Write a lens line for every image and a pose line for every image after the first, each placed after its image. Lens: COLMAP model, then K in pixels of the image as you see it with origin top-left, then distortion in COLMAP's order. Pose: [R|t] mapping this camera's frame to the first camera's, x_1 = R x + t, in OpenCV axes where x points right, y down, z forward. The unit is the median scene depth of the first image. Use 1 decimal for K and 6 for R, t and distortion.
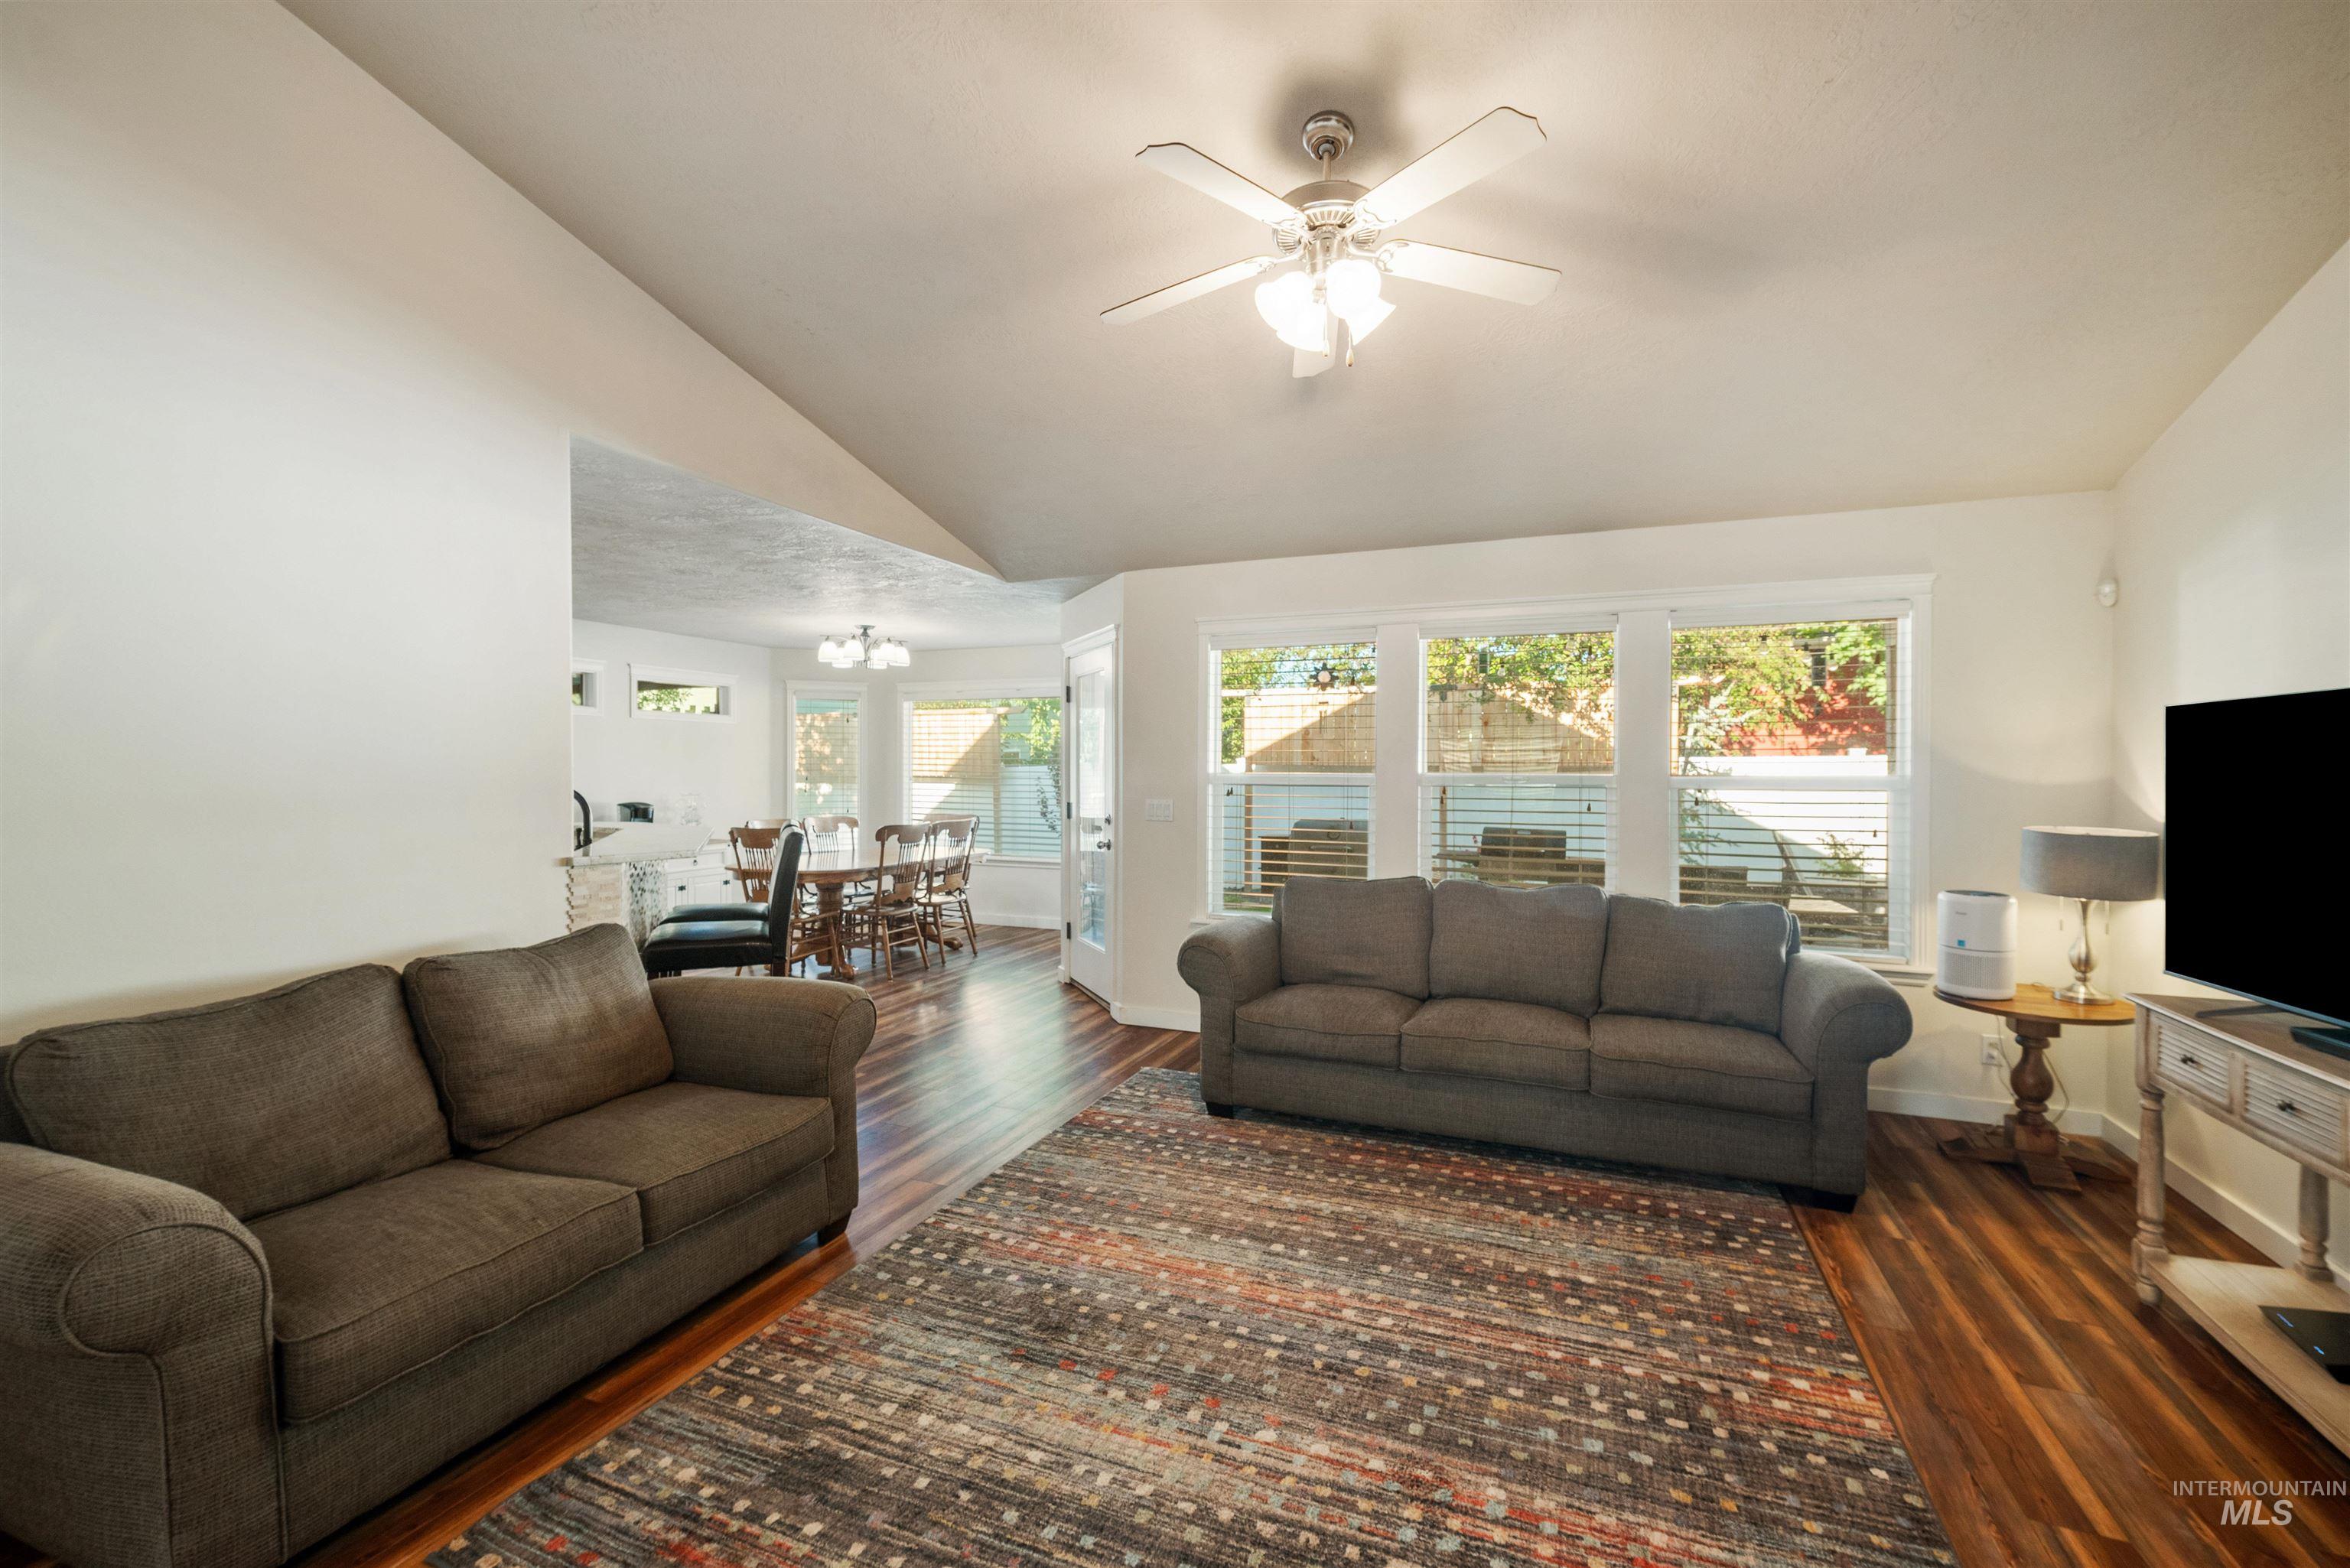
lens RADIAL K [[981.3, 0, 1171.3], [0, 981.3, 781.2], [0, 0, 1]] dist [-0.002088, -0.001988]
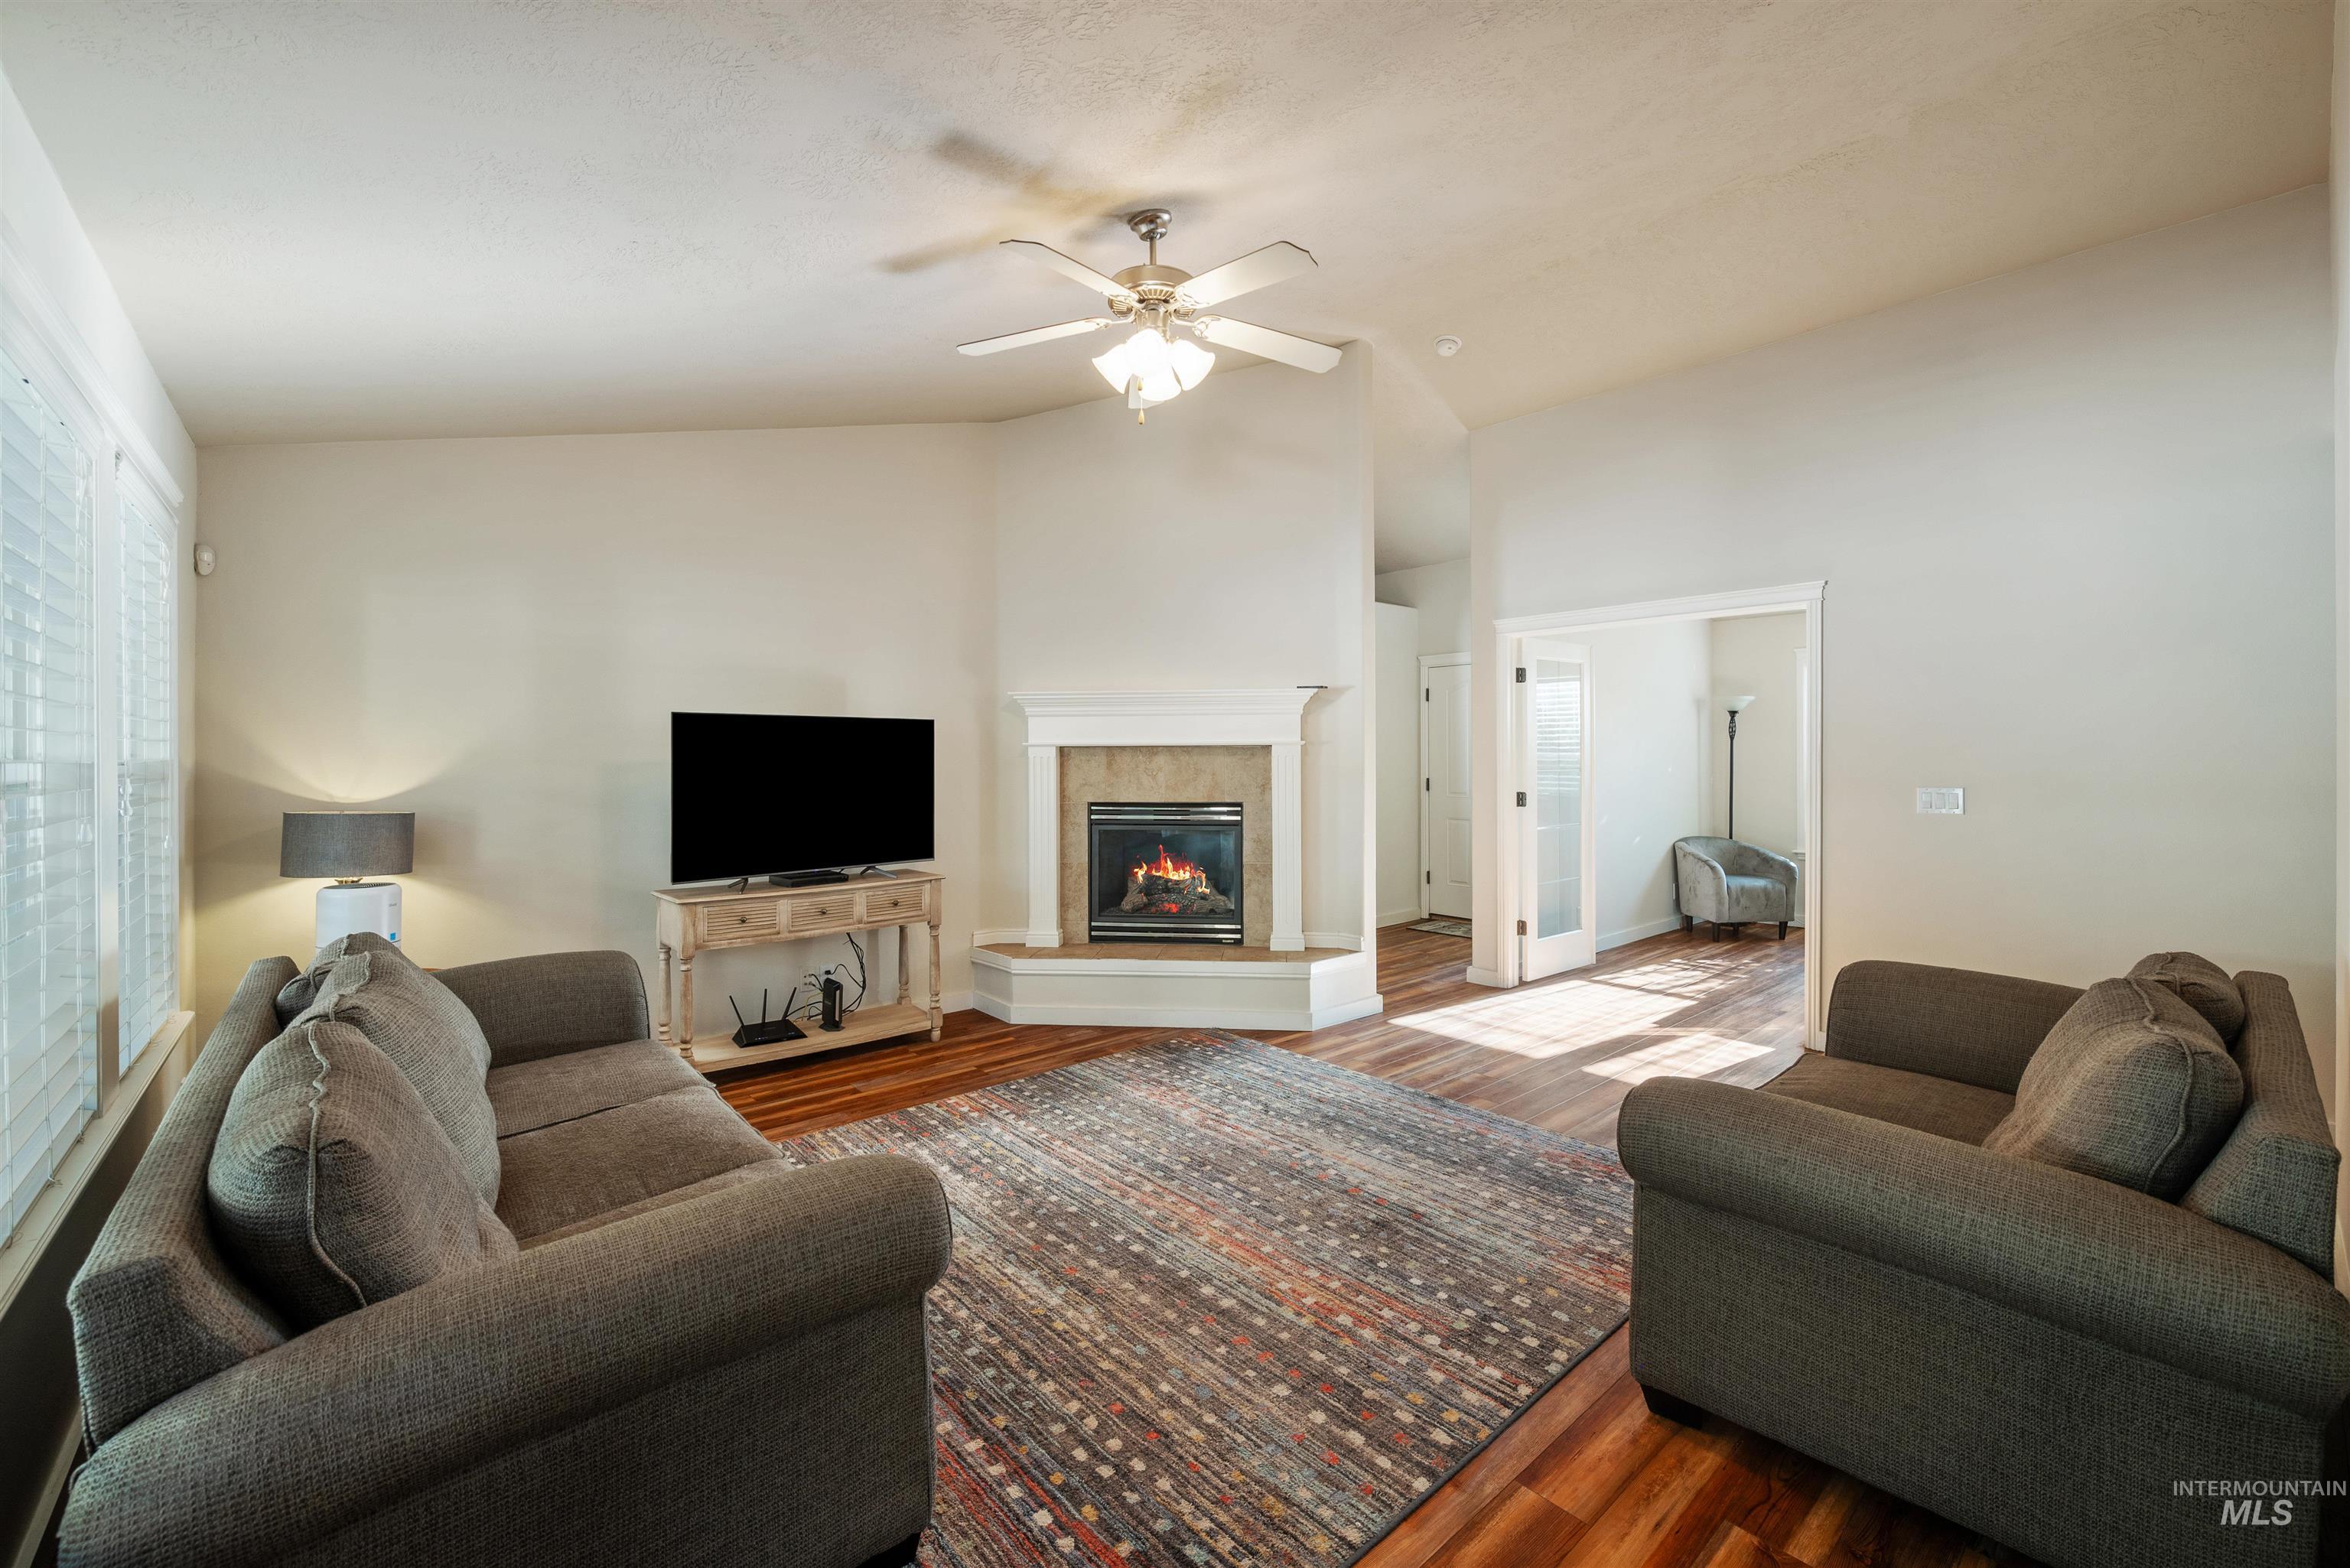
lens RADIAL K [[955.3, 0, 1189.9], [0, 955.3, 738.6], [0, 0, 1]] dist [-0.005578, -0.000047]
pose [[-0.903183, 0.009406, 0.429154, -0.369074], [0.006019, 0.999939, -0.009250, -0.016678], [-0.429215, -0.005771, -0.903184, 1.950237]]
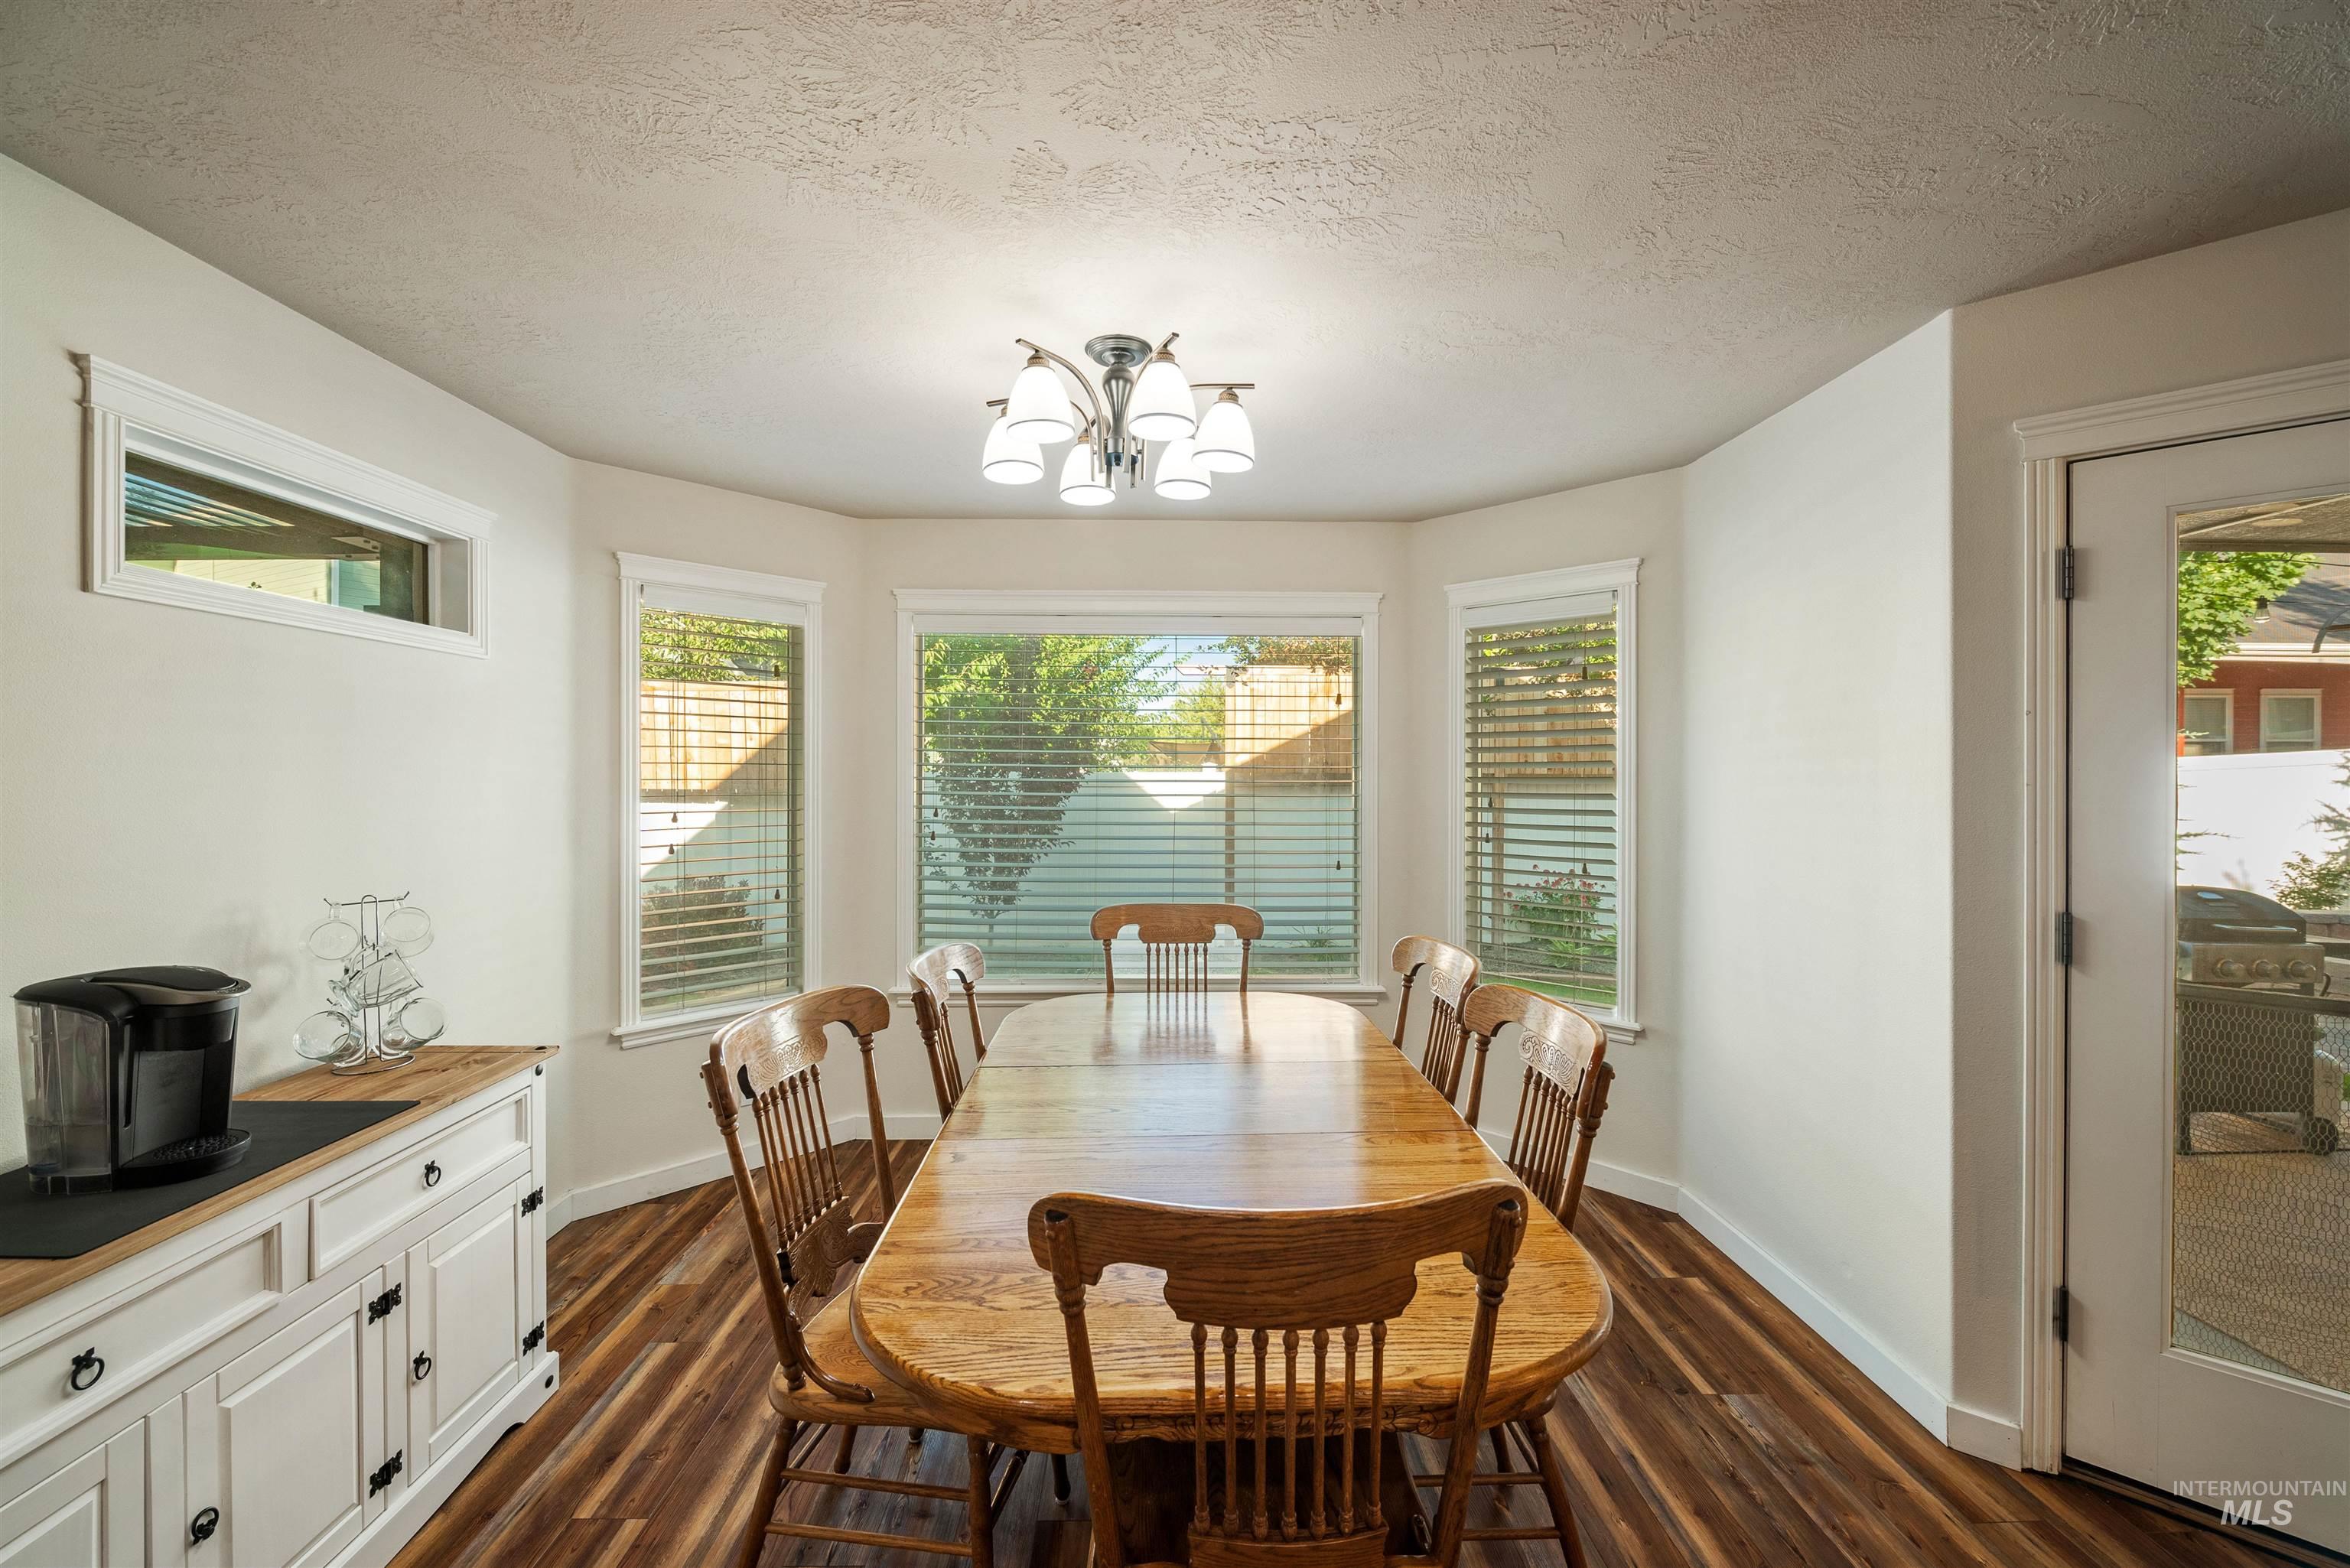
lens RADIAL K [[955.3, 0, 1168.9], [0, 955.3, 771.8], [0, 0, 1]] dist [-0.005578, -0.000047]
pose [[0.908788, 0.000860, 0.417257, -1.187701], [0.001805, 0.999980, -0.005992, -0.058834], [-0.417254, 0.006199, 0.908769, 1.976931]]
